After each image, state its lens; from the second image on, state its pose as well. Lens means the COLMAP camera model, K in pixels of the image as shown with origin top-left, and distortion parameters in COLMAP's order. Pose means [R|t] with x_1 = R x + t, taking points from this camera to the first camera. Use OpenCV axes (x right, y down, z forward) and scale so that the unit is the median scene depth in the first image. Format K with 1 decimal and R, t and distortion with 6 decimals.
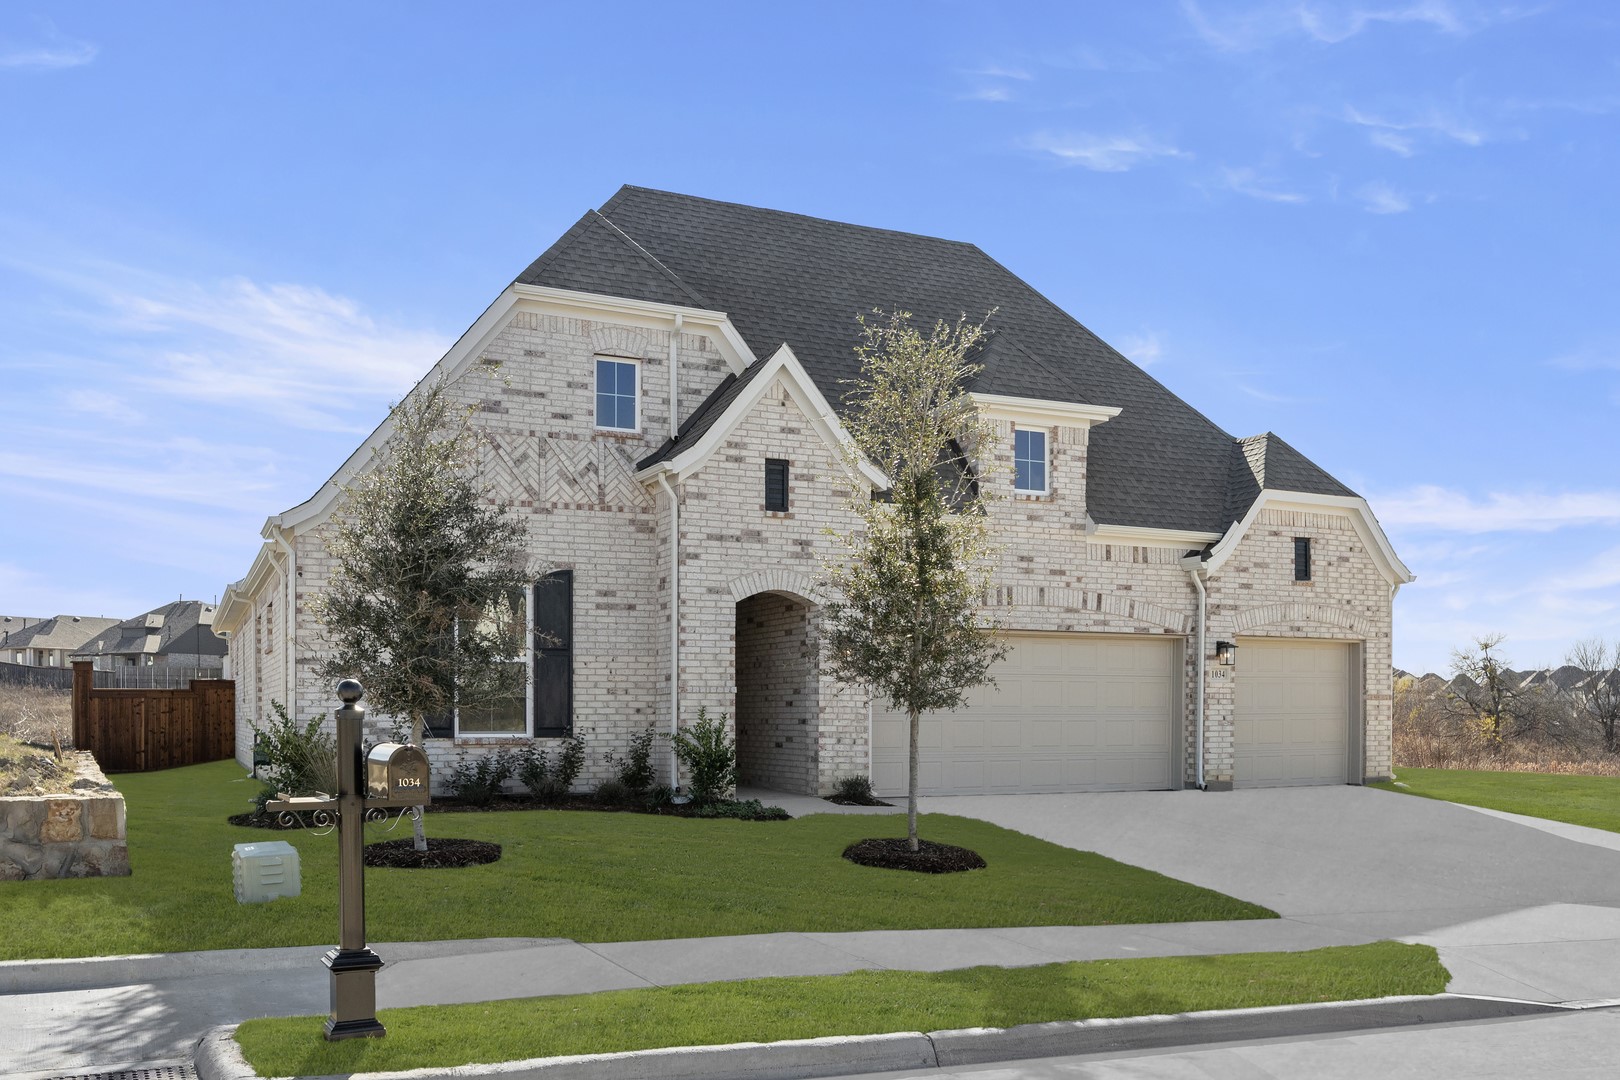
lens RADIAL K [[973.2, 0, 810.0], [0, 973.2, 539.0], [0, 0, 1]] dist [0.001143, -0.000325]
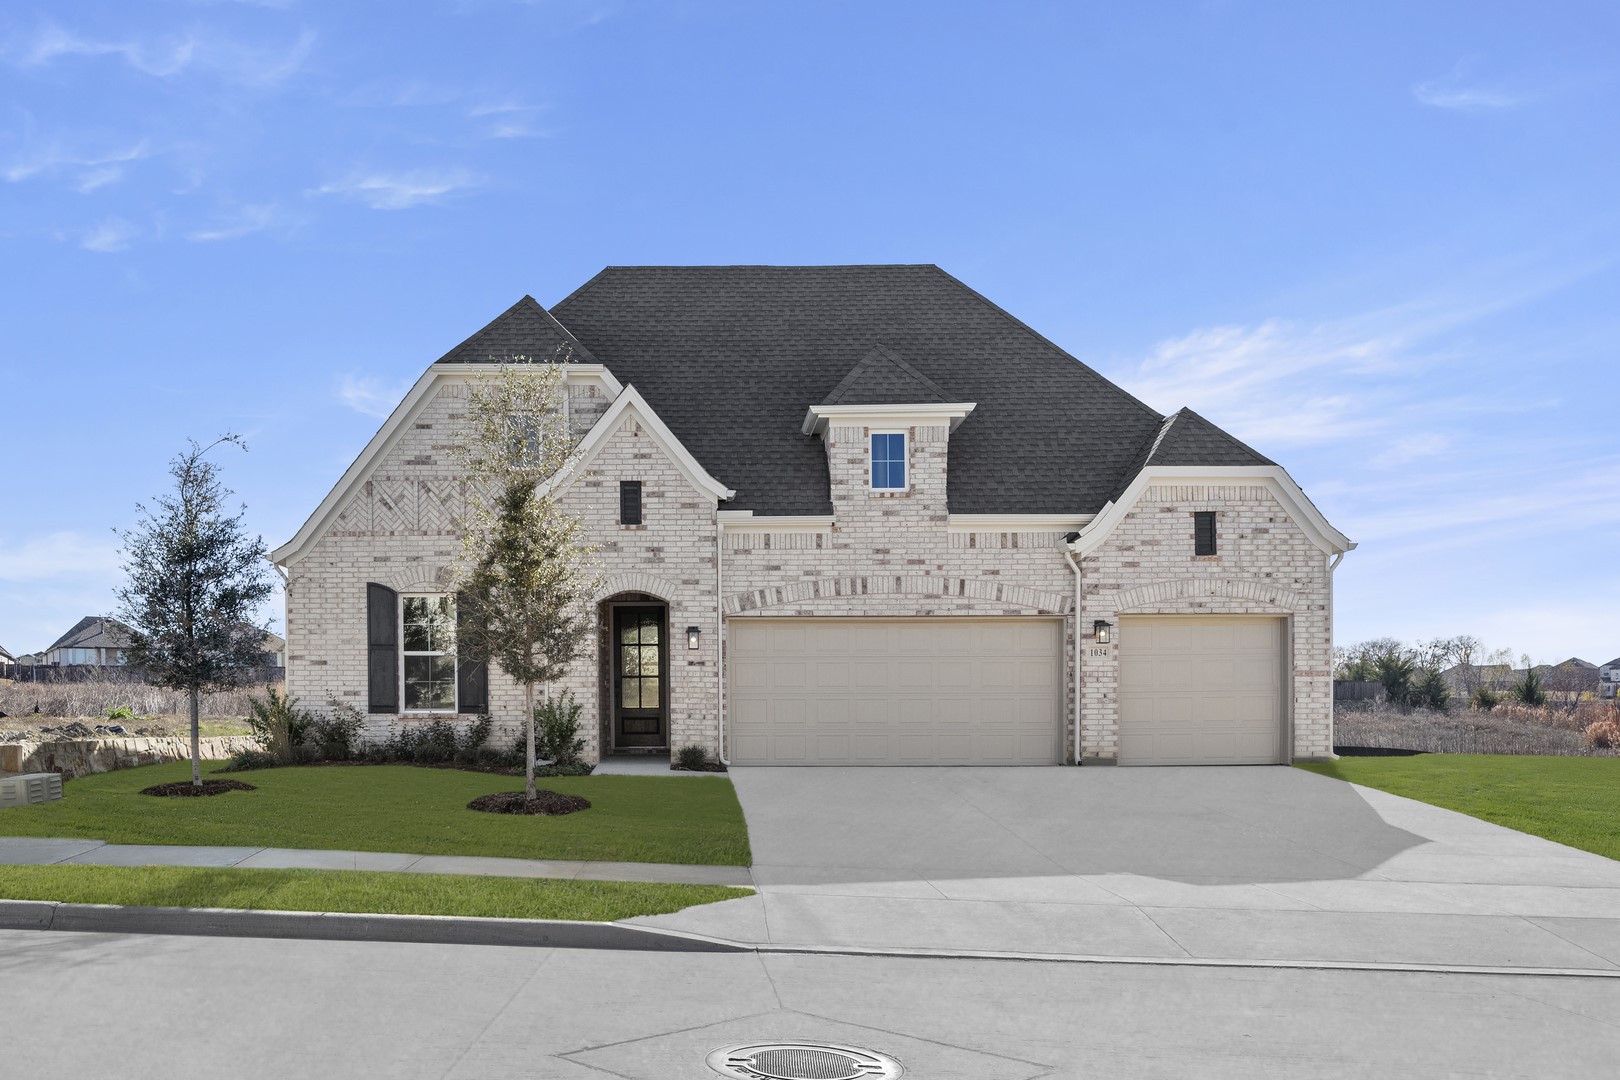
lens RADIAL K [[866.2, 0, 813.0], [0, 866.2, 550.0], [0, 0, 1]] dist [0.001550, -0.000518]
pose [[0.946666, -0.062285, -0.316140, 0.455727], [0.061461, 0.998030, -0.012587, 0.026527], [0.316301, -0.007514, 0.948629, 0.052241]]
